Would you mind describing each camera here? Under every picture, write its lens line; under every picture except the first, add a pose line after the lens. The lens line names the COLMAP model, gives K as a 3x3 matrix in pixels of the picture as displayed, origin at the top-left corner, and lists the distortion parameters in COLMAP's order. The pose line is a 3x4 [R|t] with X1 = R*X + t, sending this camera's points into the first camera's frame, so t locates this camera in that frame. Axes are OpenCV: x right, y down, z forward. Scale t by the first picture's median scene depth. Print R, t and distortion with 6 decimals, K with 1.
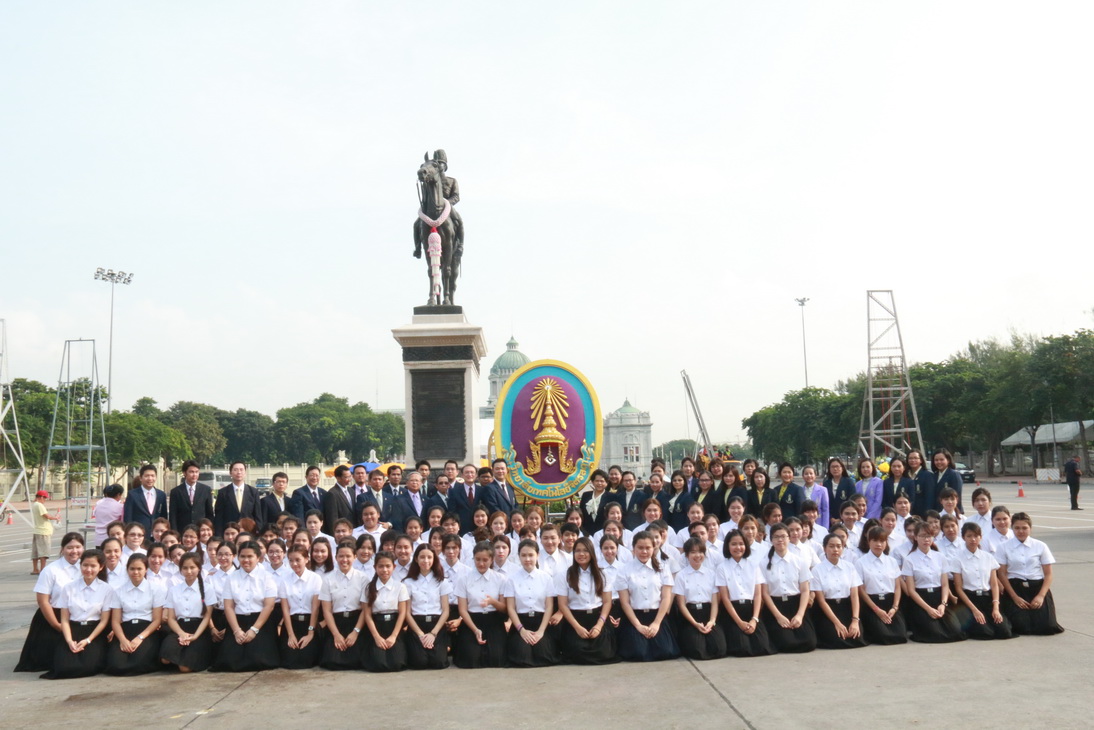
lens RADIAL K [[1046.9, 0, 551.3], [0, 1046.9, 354.0], [0, 0, 1]] dist [-0.164202, 0.242727]
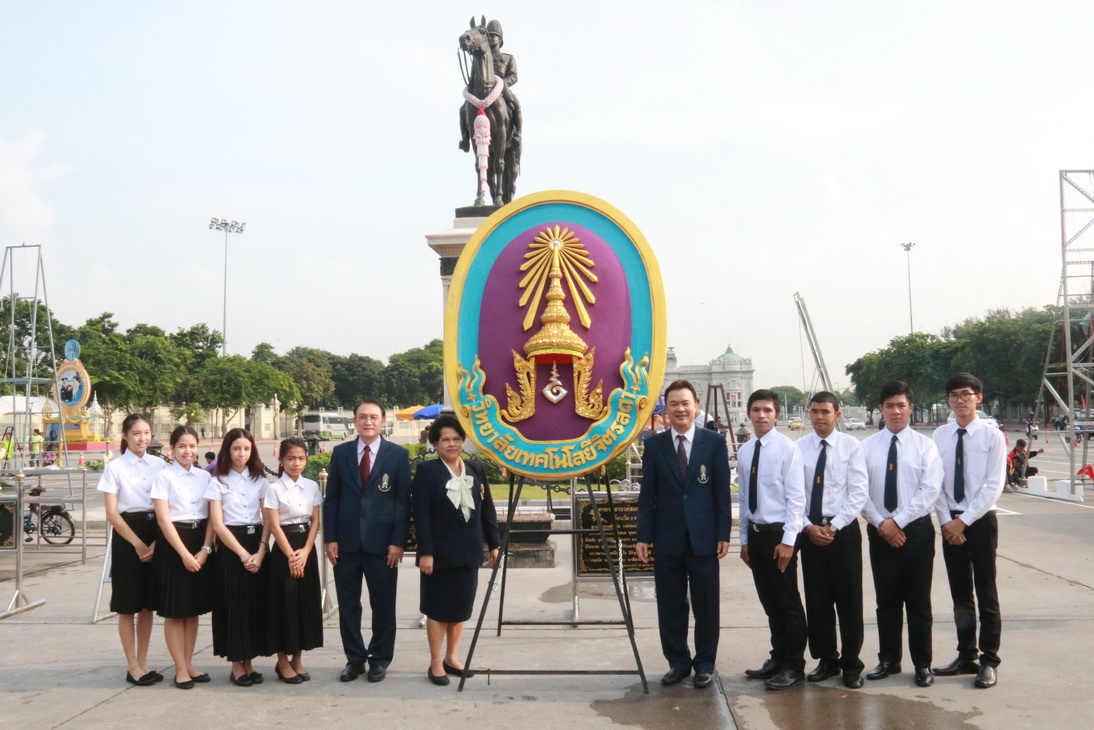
lens RADIAL K [[956.5, 0, 547.0], [0, 956.5, 365.0], [0, 0, 1]] dist [-0.192940, 0.203363]
pose [[0.993009, 0.004270, -0.117958, 0.022006], [0.002715, 0.998255, 0.058993, 0.029977], [0.118004, -0.058901, 0.991265, 0.267276]]
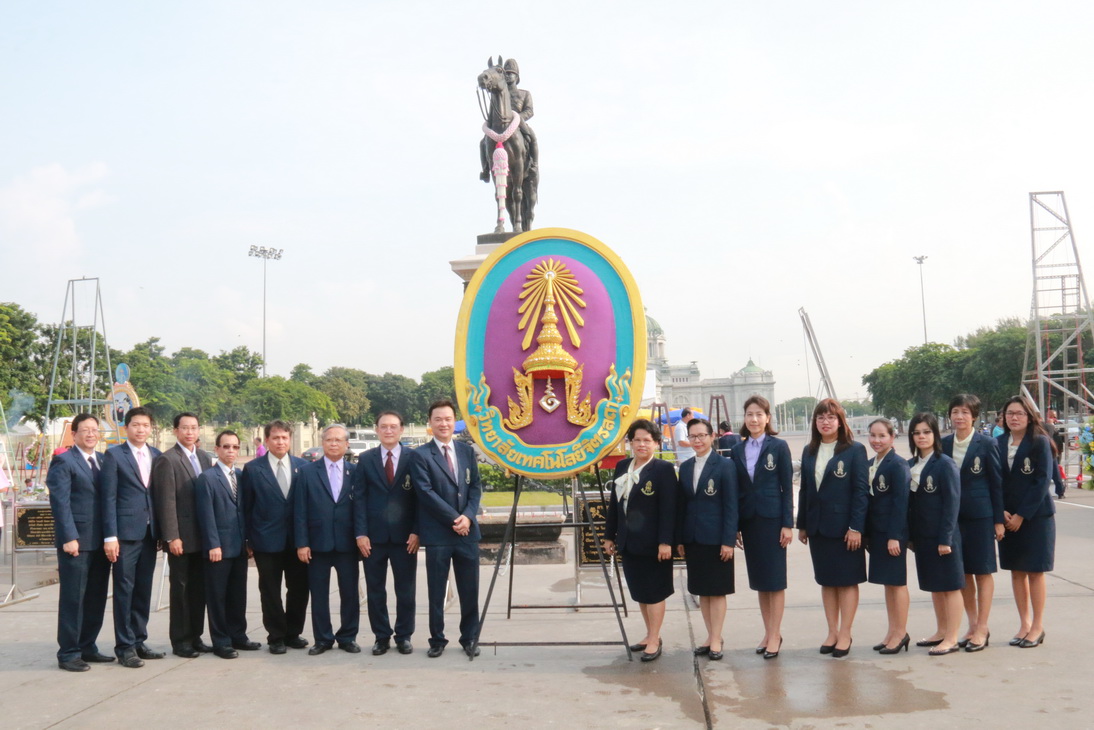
lens RADIAL K [[929.2, 0, 547.0], [0, 929.2, 365.0], [0, 0, 1]] dist [-0.202837, 0.174462]
pose [[0.988766, -0.014844, -0.148734, 0.033371], [0.021239, 0.998913, 0.041498, 0.028858], [0.147956, -0.044191, 0.988006, 0.242482]]
